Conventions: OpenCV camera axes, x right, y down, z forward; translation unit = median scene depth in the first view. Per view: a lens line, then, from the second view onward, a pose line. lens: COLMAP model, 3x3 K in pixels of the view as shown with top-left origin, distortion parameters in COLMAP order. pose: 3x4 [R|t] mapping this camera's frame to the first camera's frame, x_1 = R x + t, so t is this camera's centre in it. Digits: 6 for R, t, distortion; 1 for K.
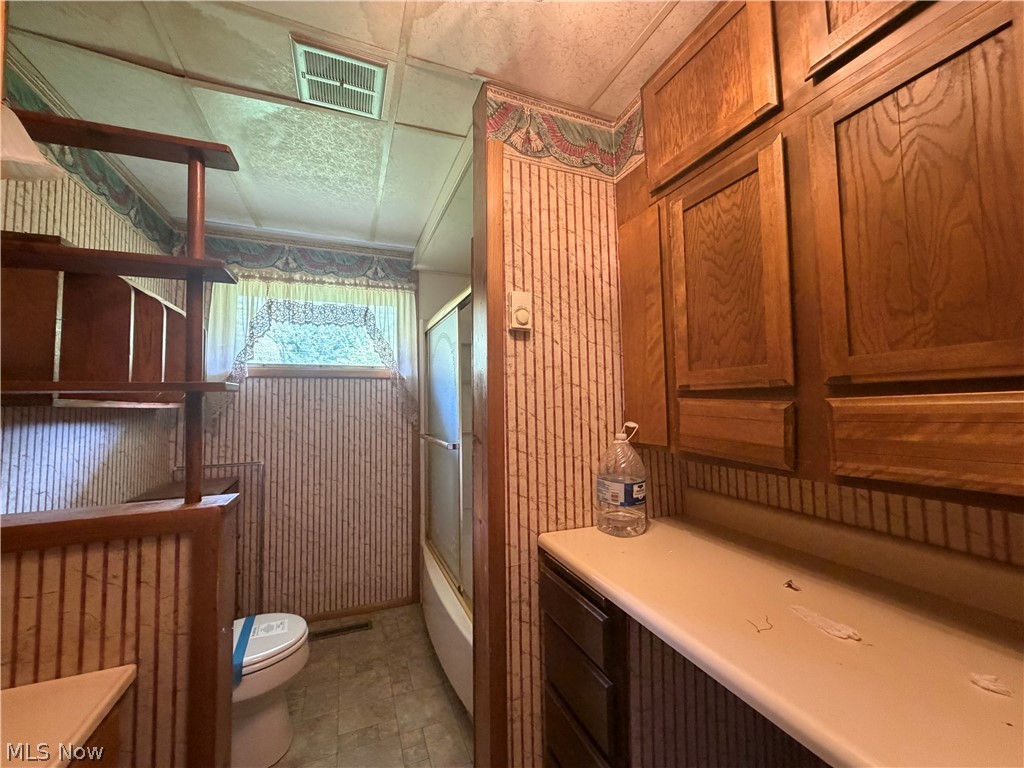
lens RADIAL K [[408.0, 0, 509.9], [0, 408.0, 384.1], [0, 0, 1]] dist [0.000312, -0.000008]
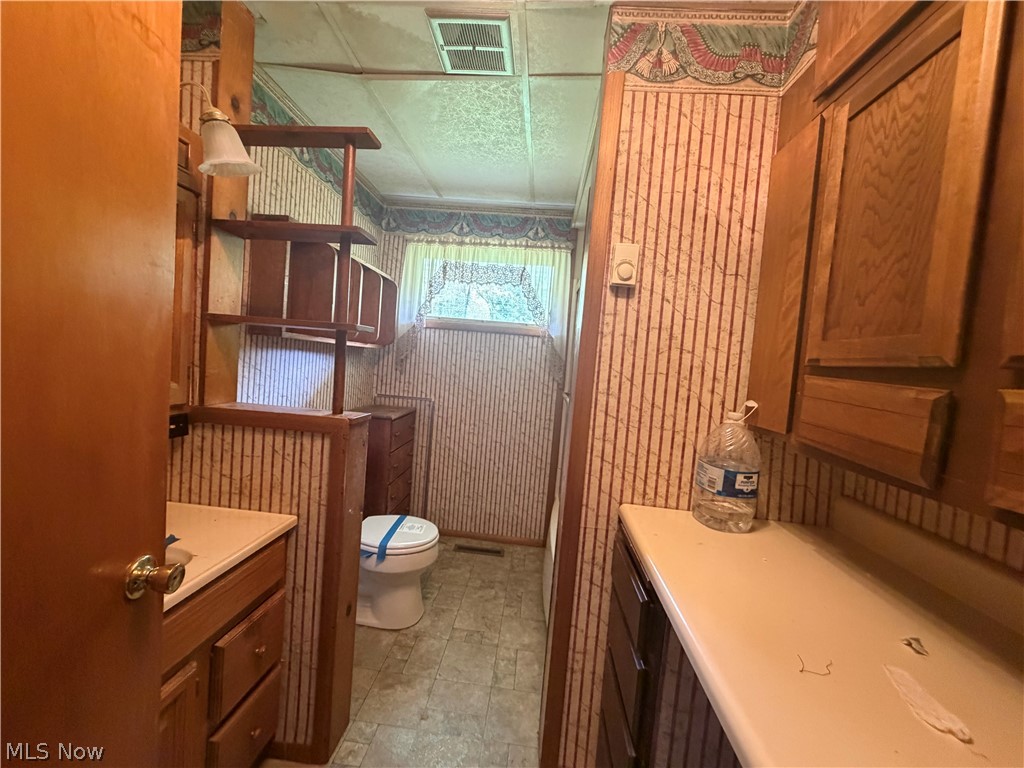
lens RADIAL K [[408.0, 0, 509.9], [0, 408.0, 384.1], [0, 0, 1]] dist [0.000312, -0.000008]
pose [[0.892022, 0.111263, -0.438084, 0.217534], [-0.072977, 0.991965, 0.103342, 0.010176], [0.446062, -0.060214, 0.892974, 0.046392]]
